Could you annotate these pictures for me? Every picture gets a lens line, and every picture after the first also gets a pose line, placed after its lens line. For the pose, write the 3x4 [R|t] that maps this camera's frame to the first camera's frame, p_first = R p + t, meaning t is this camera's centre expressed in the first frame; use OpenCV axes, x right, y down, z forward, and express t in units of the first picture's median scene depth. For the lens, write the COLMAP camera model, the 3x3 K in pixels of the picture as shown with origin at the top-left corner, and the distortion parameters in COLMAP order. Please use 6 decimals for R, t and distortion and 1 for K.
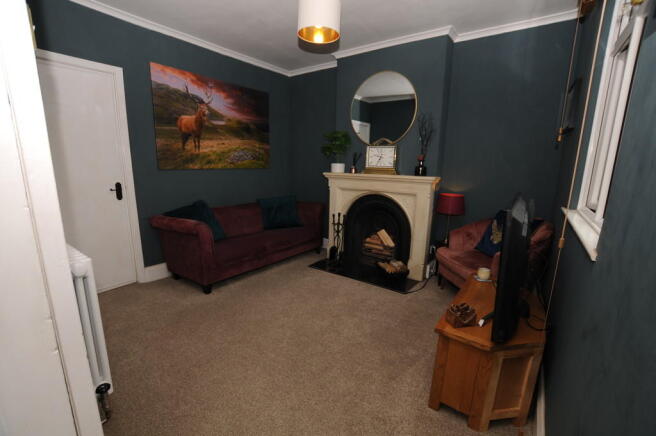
lens RADIAL K [[284.9, 0, 328.3], [0, 284.9, 216.9], [0, 0, 1]] dist [0.000992, 0.000018]
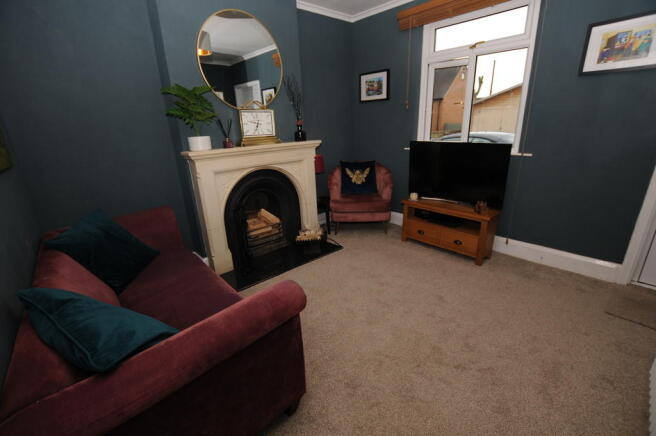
lens RADIAL K [[284.9, 0, 329.0], [0, 284.9, 219.3], [0, 0, 1]] dist [0.000992, 0.000018]
pose [[0.209148, -0.336595, 0.918129, -0.624362], [0.234327, 0.928790, 0.287124, -0.139961], [-0.949393, 0.155091, 0.273128, 0.614470]]
